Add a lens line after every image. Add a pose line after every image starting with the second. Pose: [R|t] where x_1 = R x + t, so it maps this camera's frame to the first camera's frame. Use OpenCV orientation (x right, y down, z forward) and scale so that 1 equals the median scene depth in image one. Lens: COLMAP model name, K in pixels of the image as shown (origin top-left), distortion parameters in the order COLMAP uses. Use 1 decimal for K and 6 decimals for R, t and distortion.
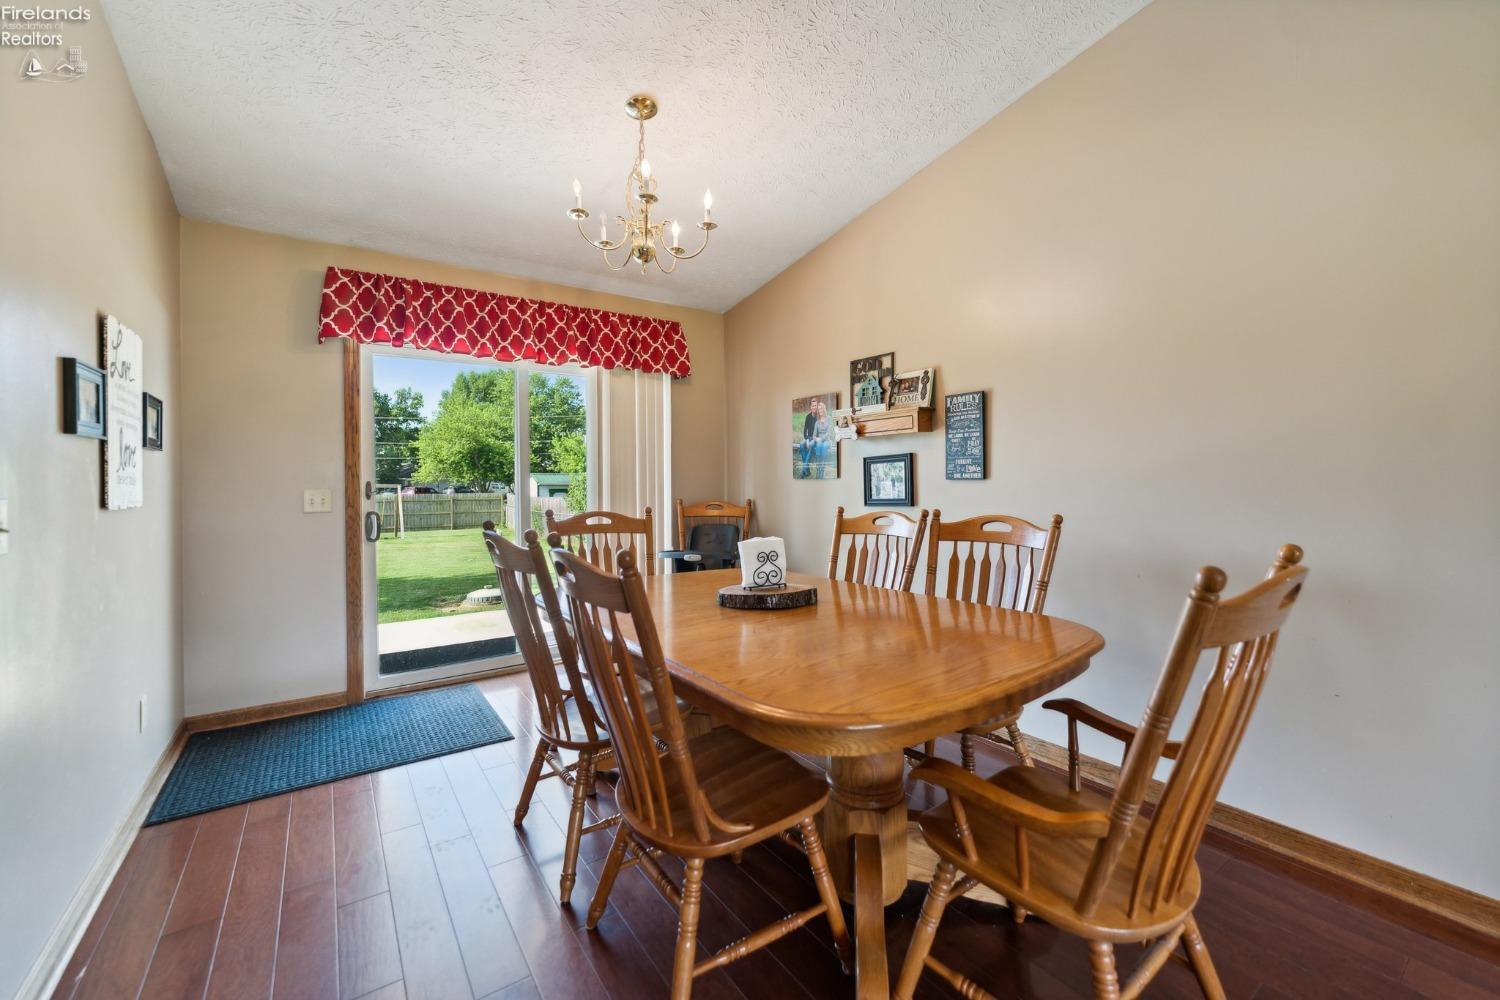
lens RADIAL K [[599.8, 0, 752.0], [0, 599.8, 496.7], [0, 0, 1]] dist [0.000341, 0.000128]
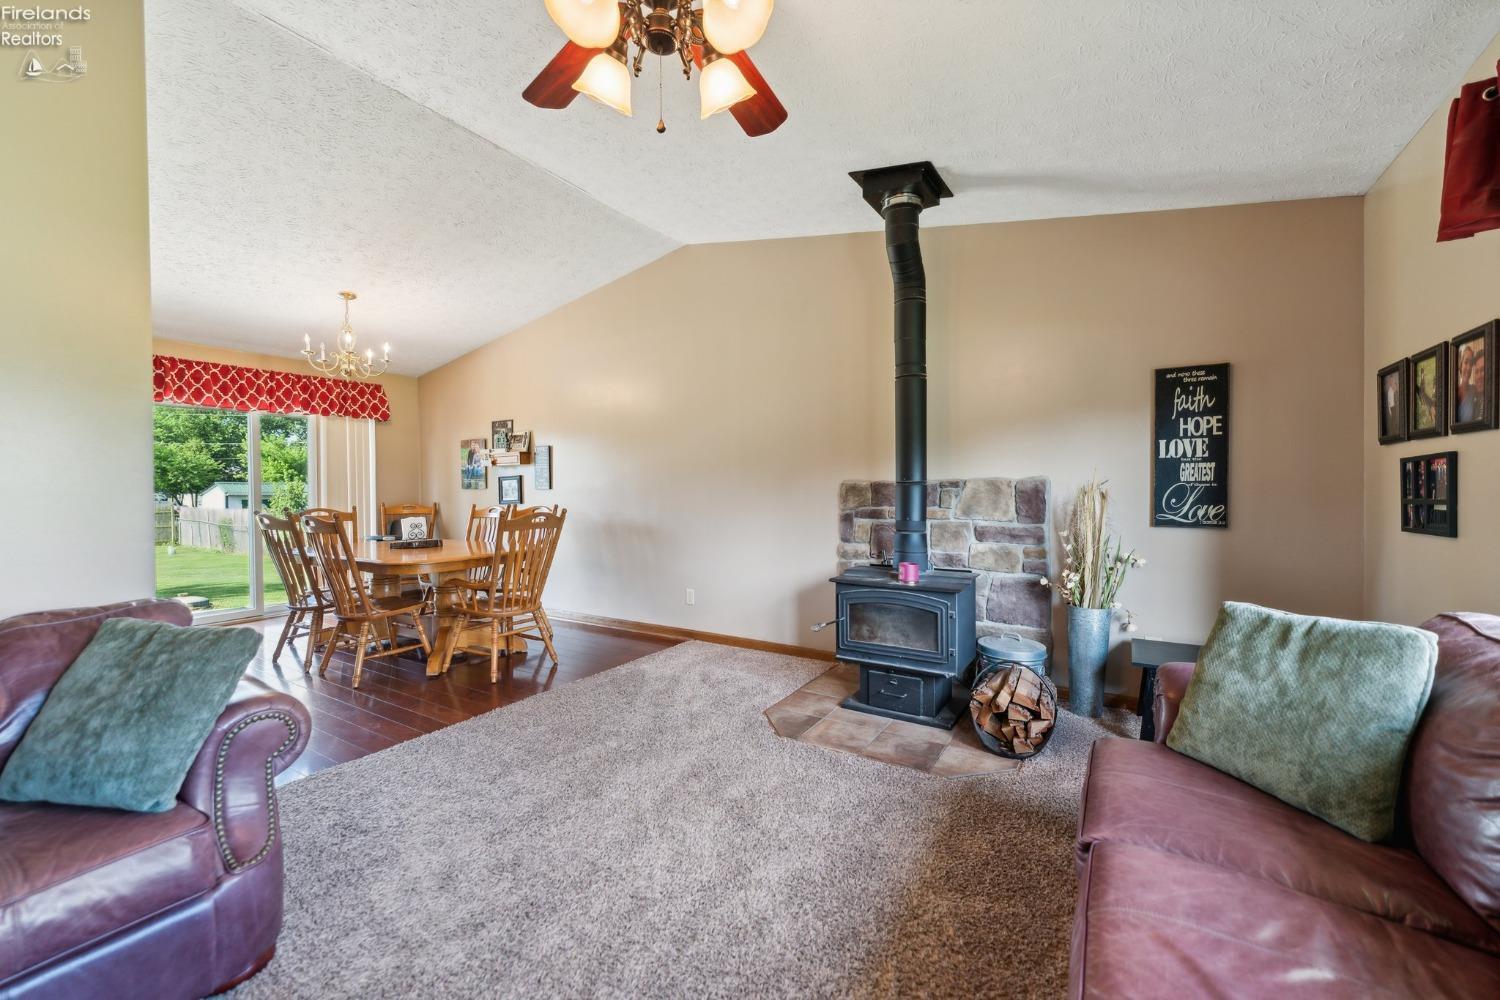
lens RADIAL K [[598.9, 0, 749.6], [0, 598.9, 496.0], [0, 0, 1]] dist [0.000013, 0.000158]
pose [[0.925420, -0.006142, 0.378894, 0.199941], [0.012194, 0.999833, -0.013577, 0.023086], [-0.378747, 0.017185, 0.925341, -0.900005]]
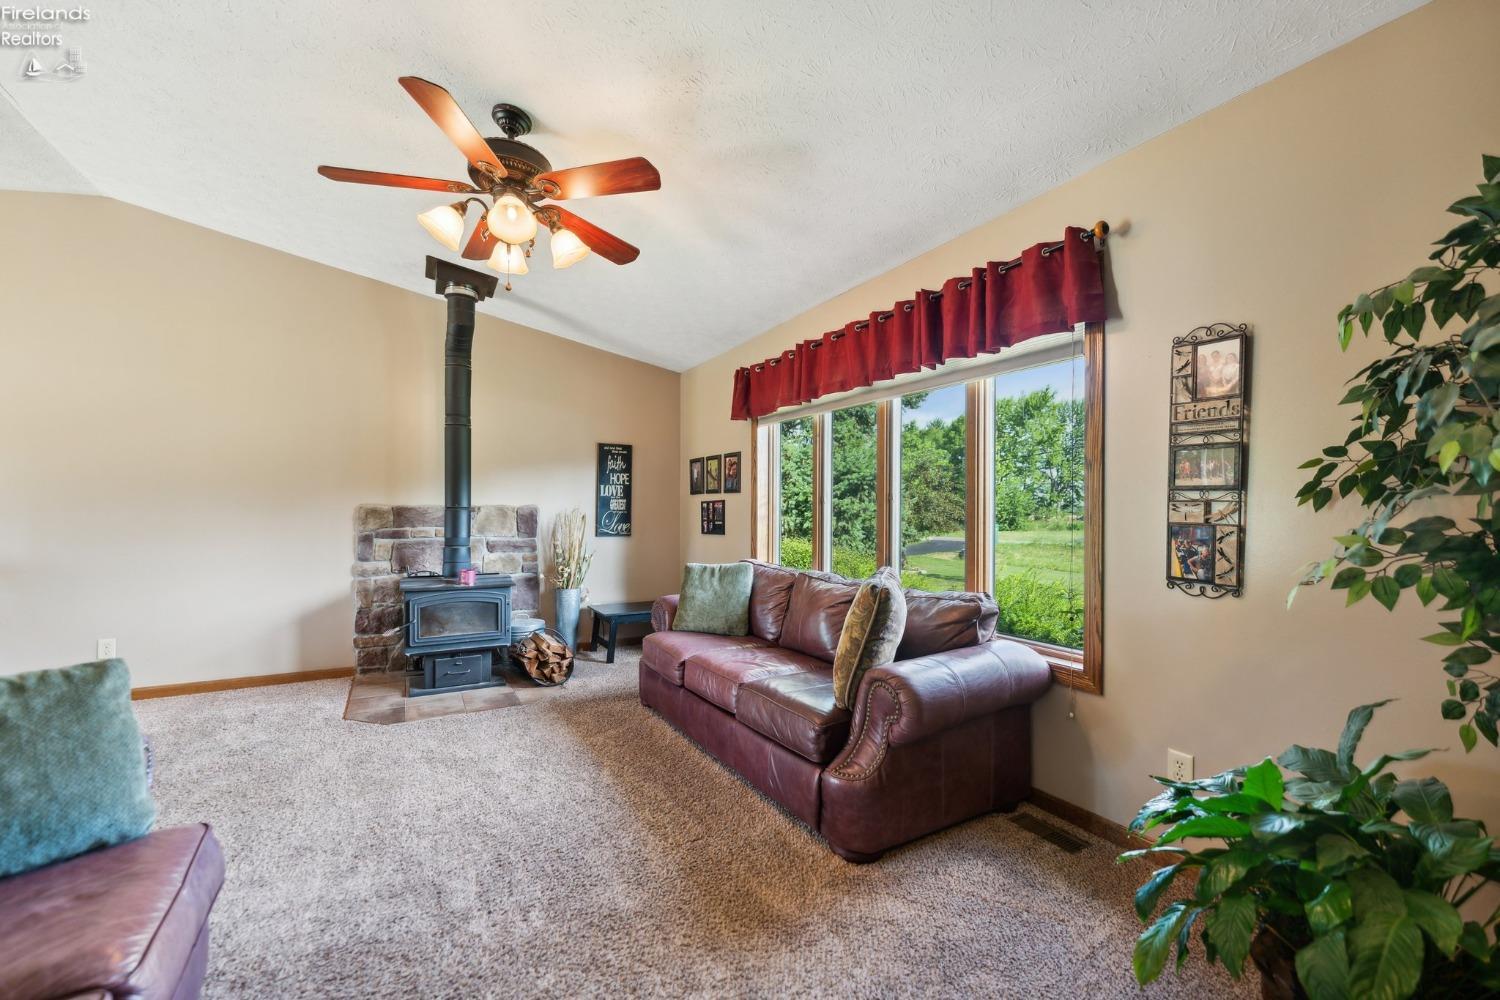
lens RADIAL K [[599.7, 0, 745.8], [0, 599.7, 510.8], [0, 0, 1]] dist [0.000560, 0.000047]
pose [[0.101330, 0.007745, 0.994823, -0.360770], [0.019803, 0.999756, -0.009800, 0.021487], [-0.994656, 0.020694, 0.101152, -0.819360]]
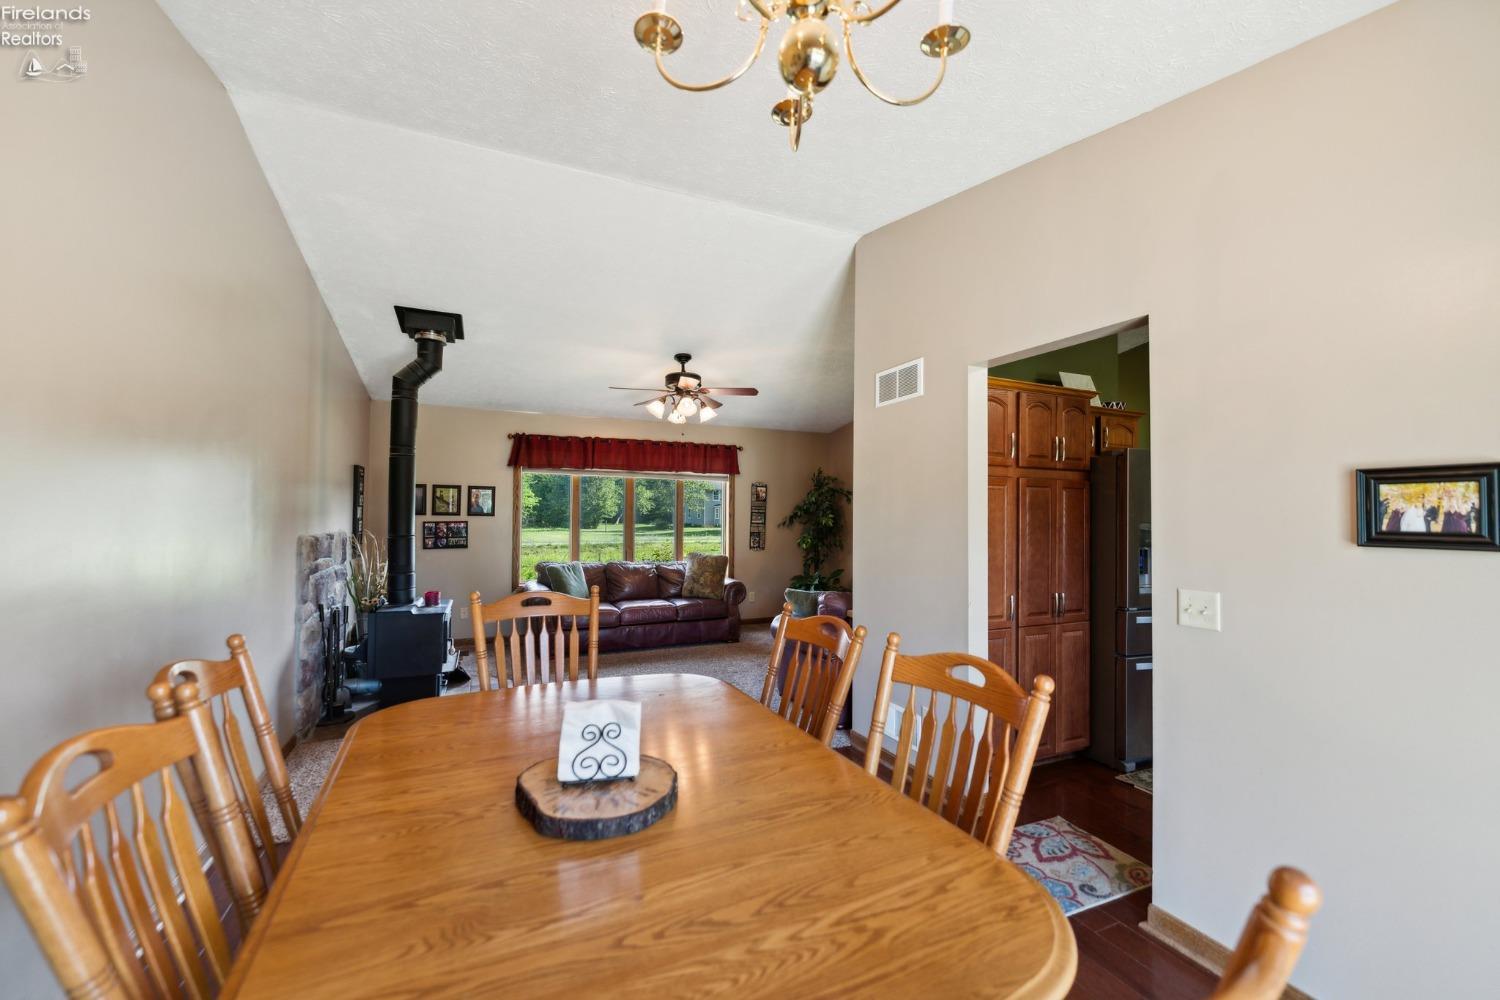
lens RADIAL K [[602.9, 0, 744.7], [0, 602.9, 495.9], [0, 0, 1]] dist [-0.009158, 0.000030]
pose [[-0.977513, -0.000605, 0.210876, -0.181793], [-0.001088, 0.999997, -0.002173, -0.091783], [-0.210874, -0.002354, -0.977510, 0.978262]]
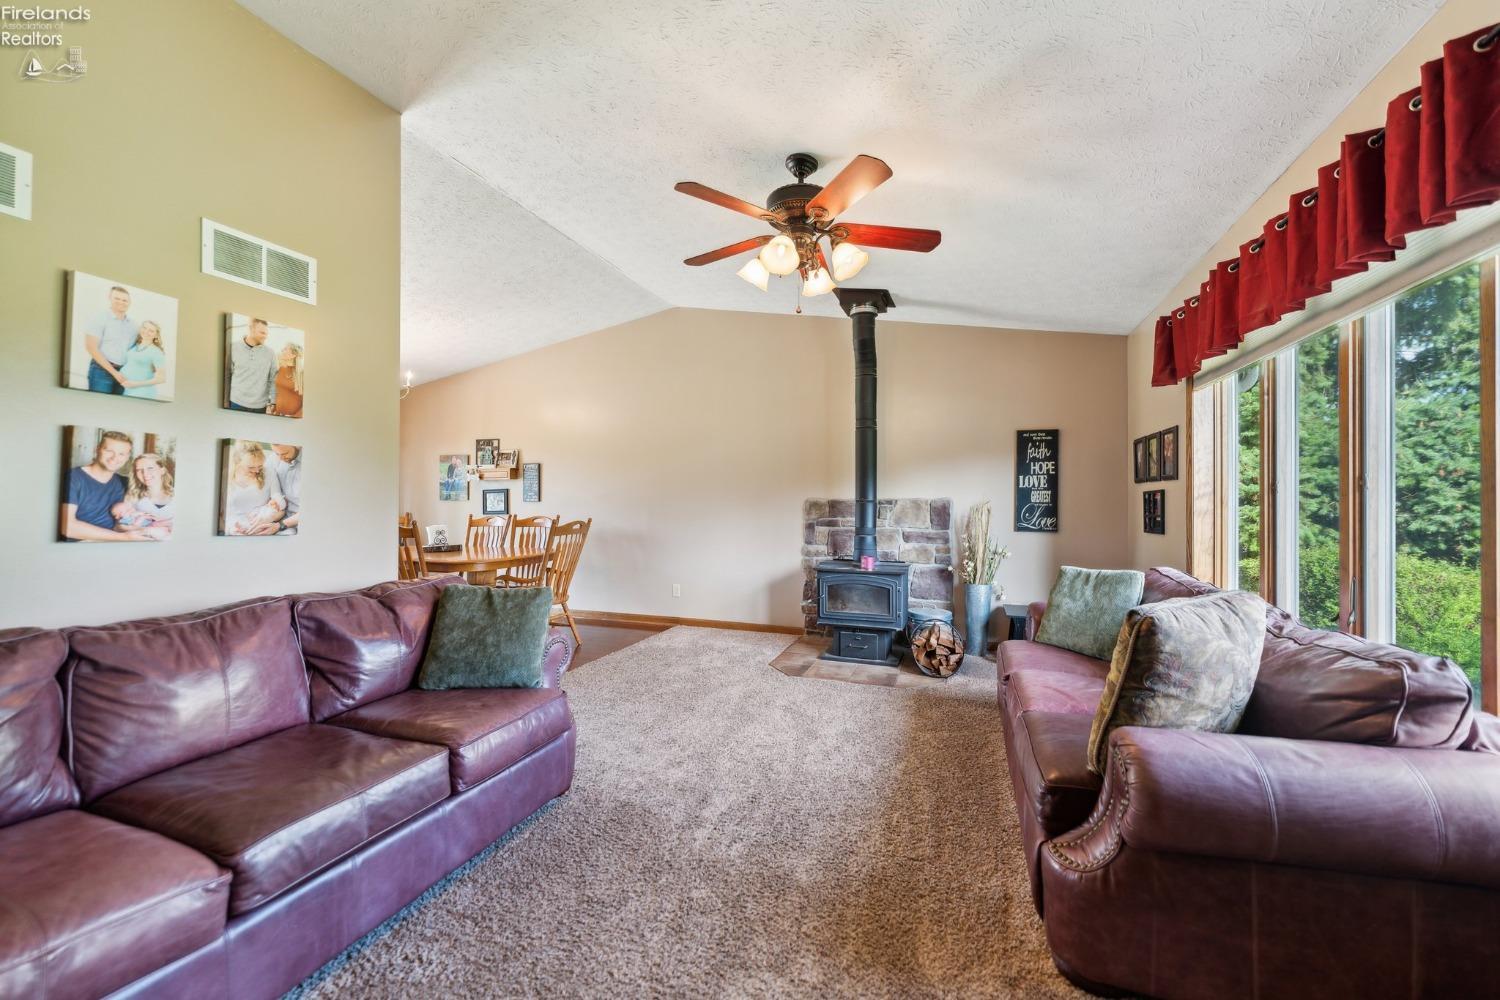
lens RADIAL K [[599.8, 0, 752.0], [0, 599.8, 496.7], [0, 0, 1]] dist [0.000341, 0.000128]
pose [[0.822665, 0.013552, 0.568365, -0.201889], [0.005835, 0.999462, -0.032277, 0.024953], [-0.568496, 0.029870, 0.822143, -1.099678]]
